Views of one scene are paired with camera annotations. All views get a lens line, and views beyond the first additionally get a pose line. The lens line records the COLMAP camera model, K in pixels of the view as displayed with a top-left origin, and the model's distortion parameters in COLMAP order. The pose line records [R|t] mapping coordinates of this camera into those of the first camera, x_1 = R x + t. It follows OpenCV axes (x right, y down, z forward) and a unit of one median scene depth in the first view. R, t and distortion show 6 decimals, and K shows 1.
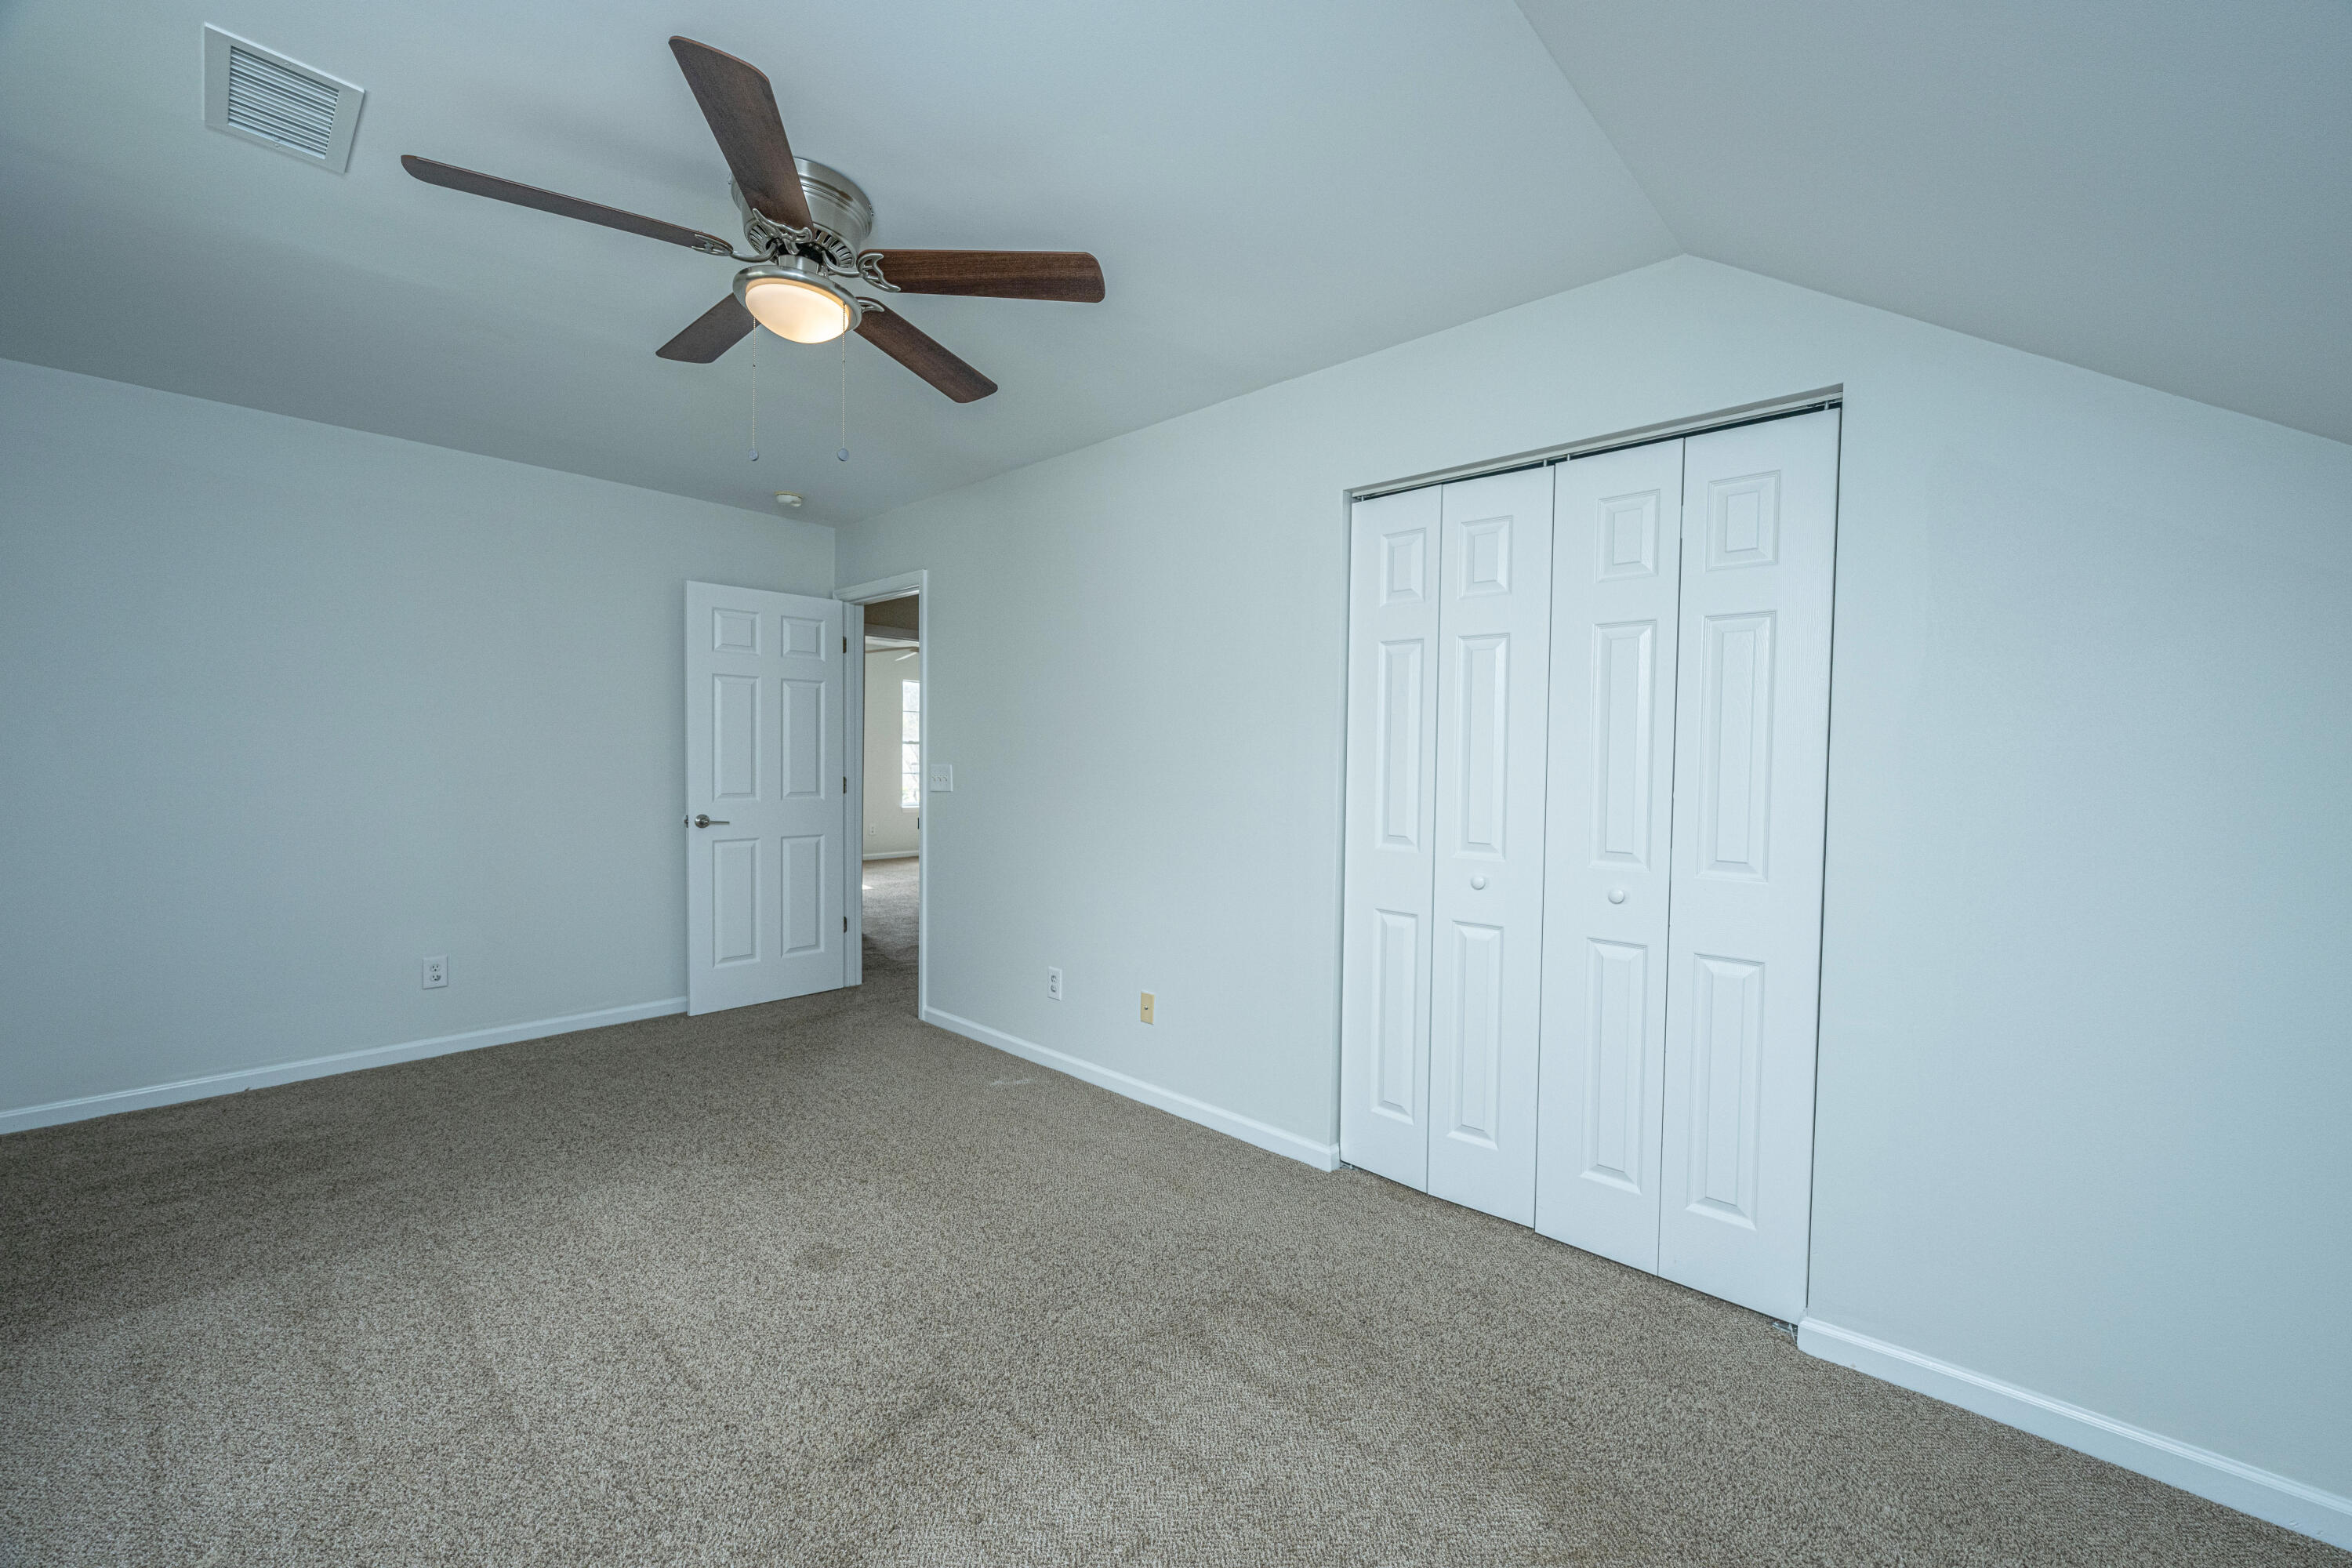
lens RADIAL K [[928.6, 0, 1182.0], [0, 928.6, 796.1], [0, 0, 1]] dist [0.001985, 0.000131]
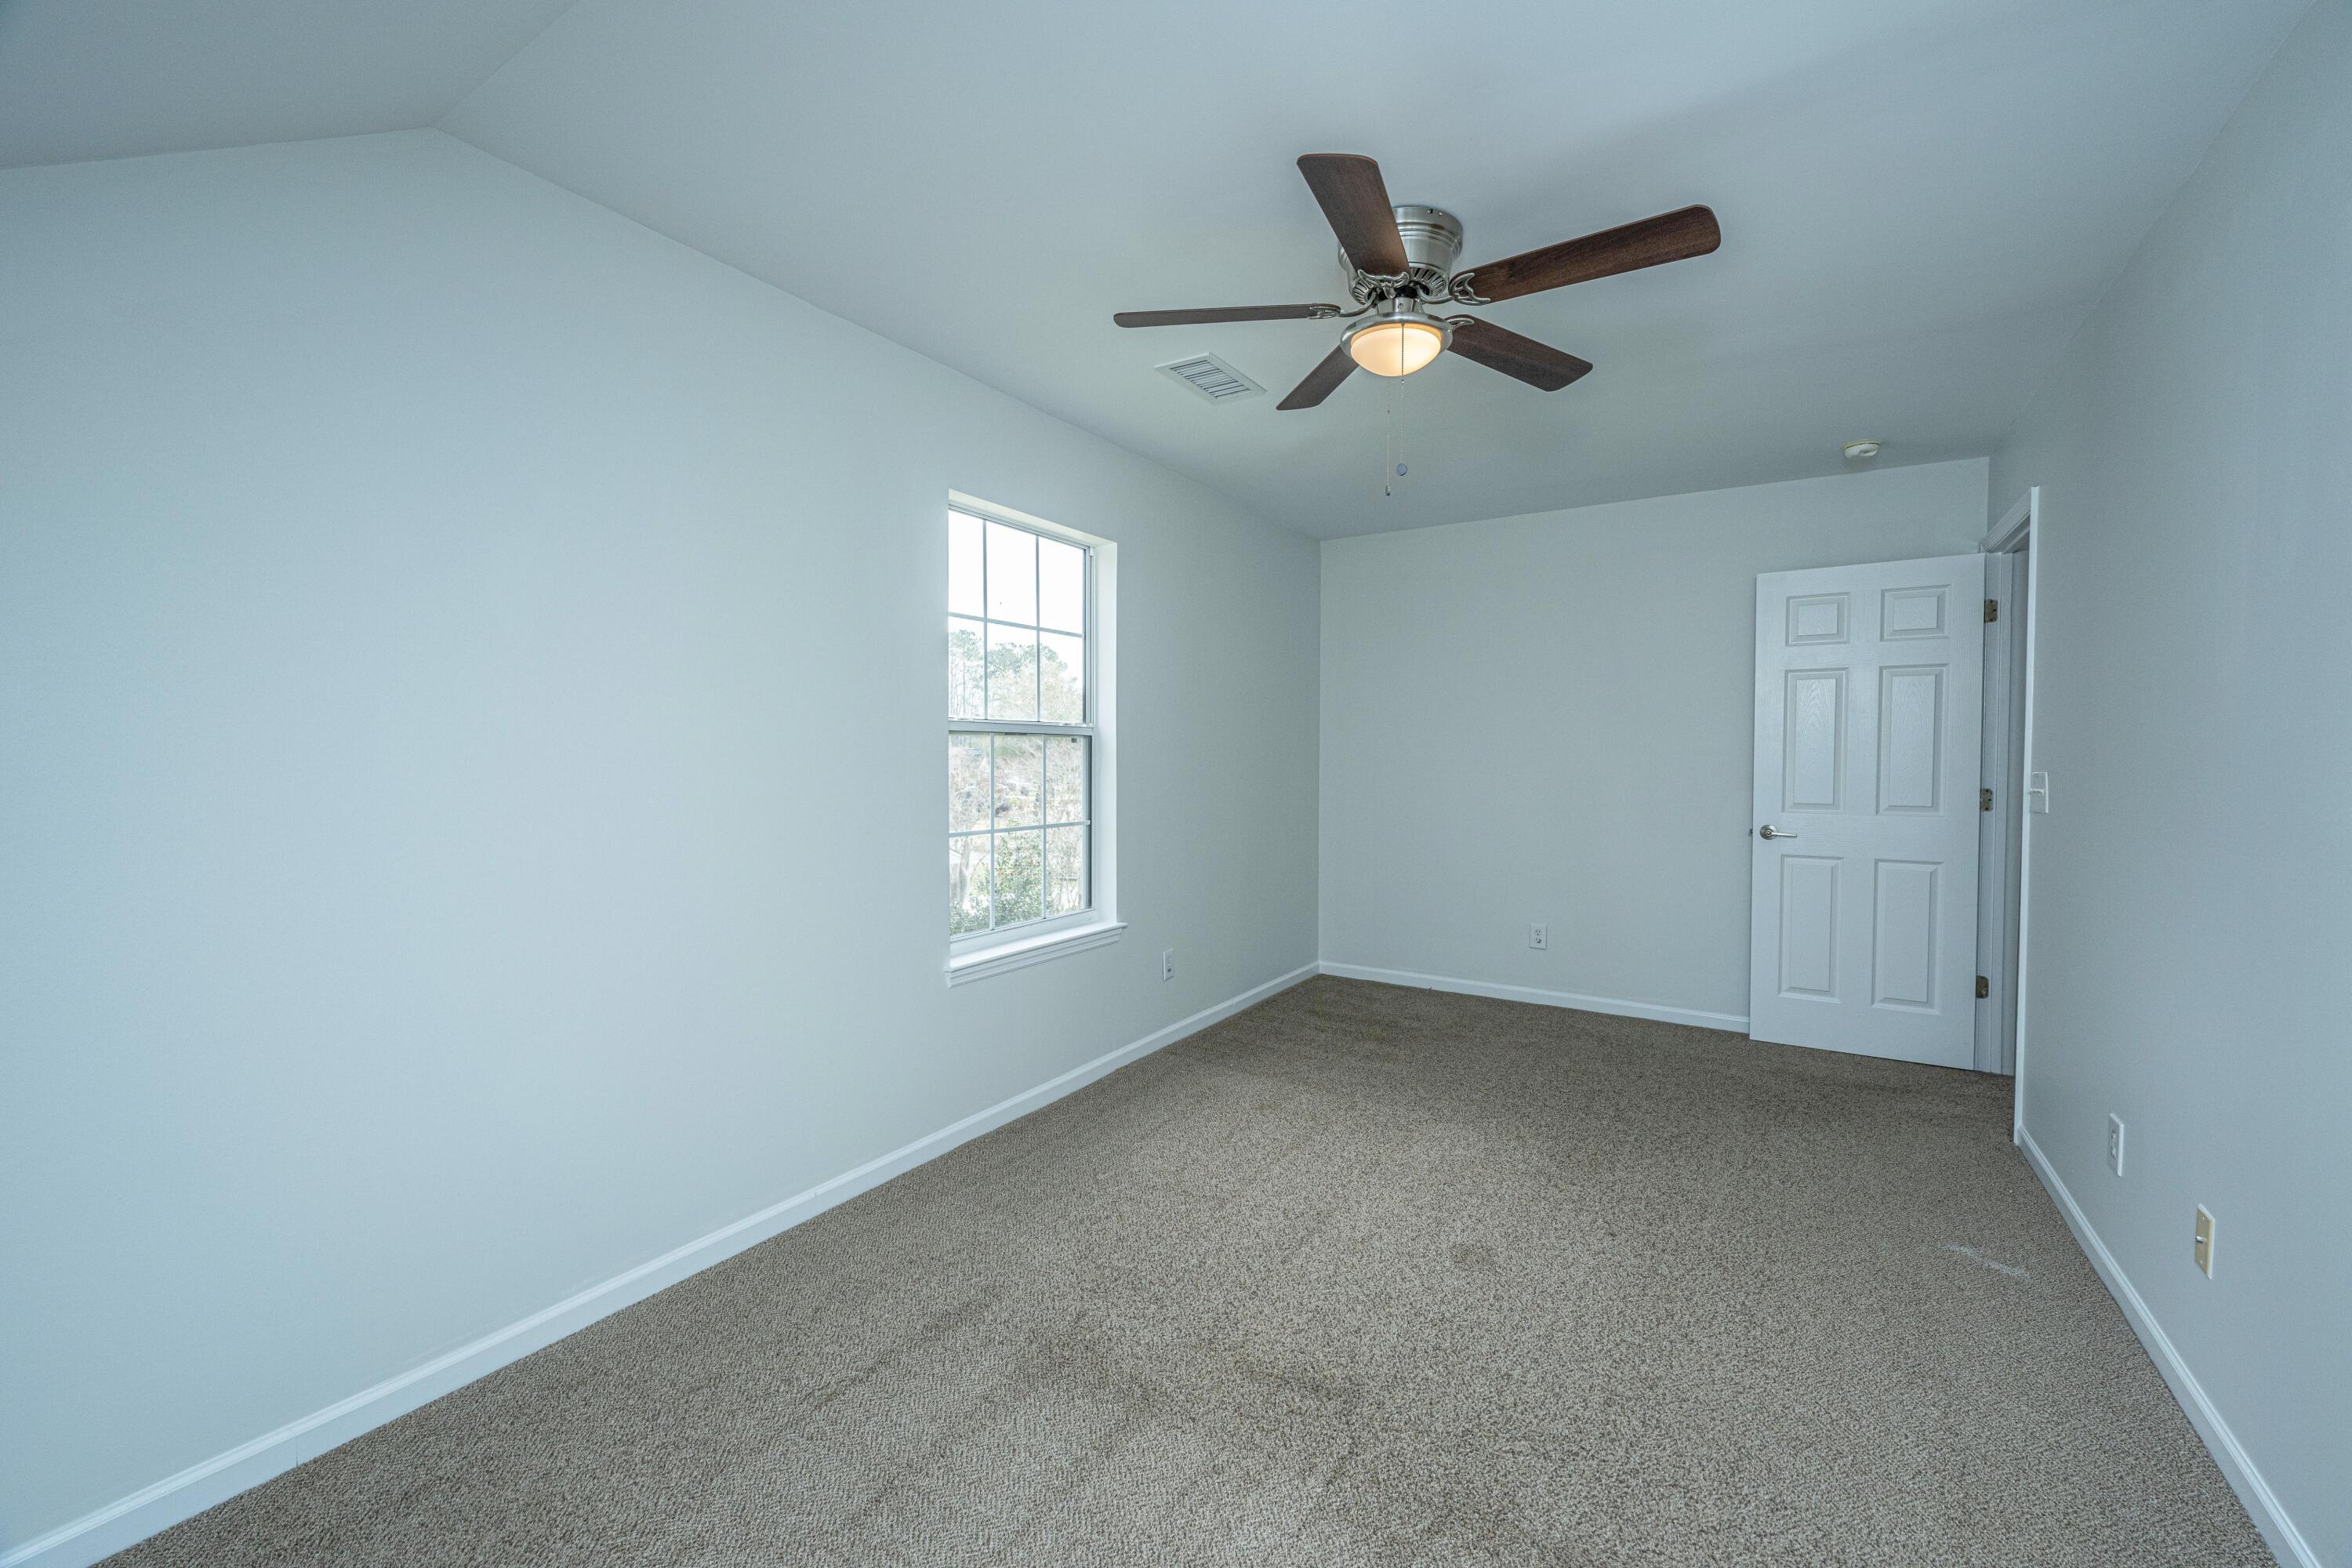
lens RADIAL K [[928.6, 0, 1182.0], [0, 928.6, 796.1], [0, 0, 1]] dist [0.001985, 0.000131]
pose [[0.175648, 0.031170, -0.983959, 0.350889], [-0.039302, 0.998924, 0.024629, -0.010208], [0.983668, 0.034345, 0.176684, 0.324536]]
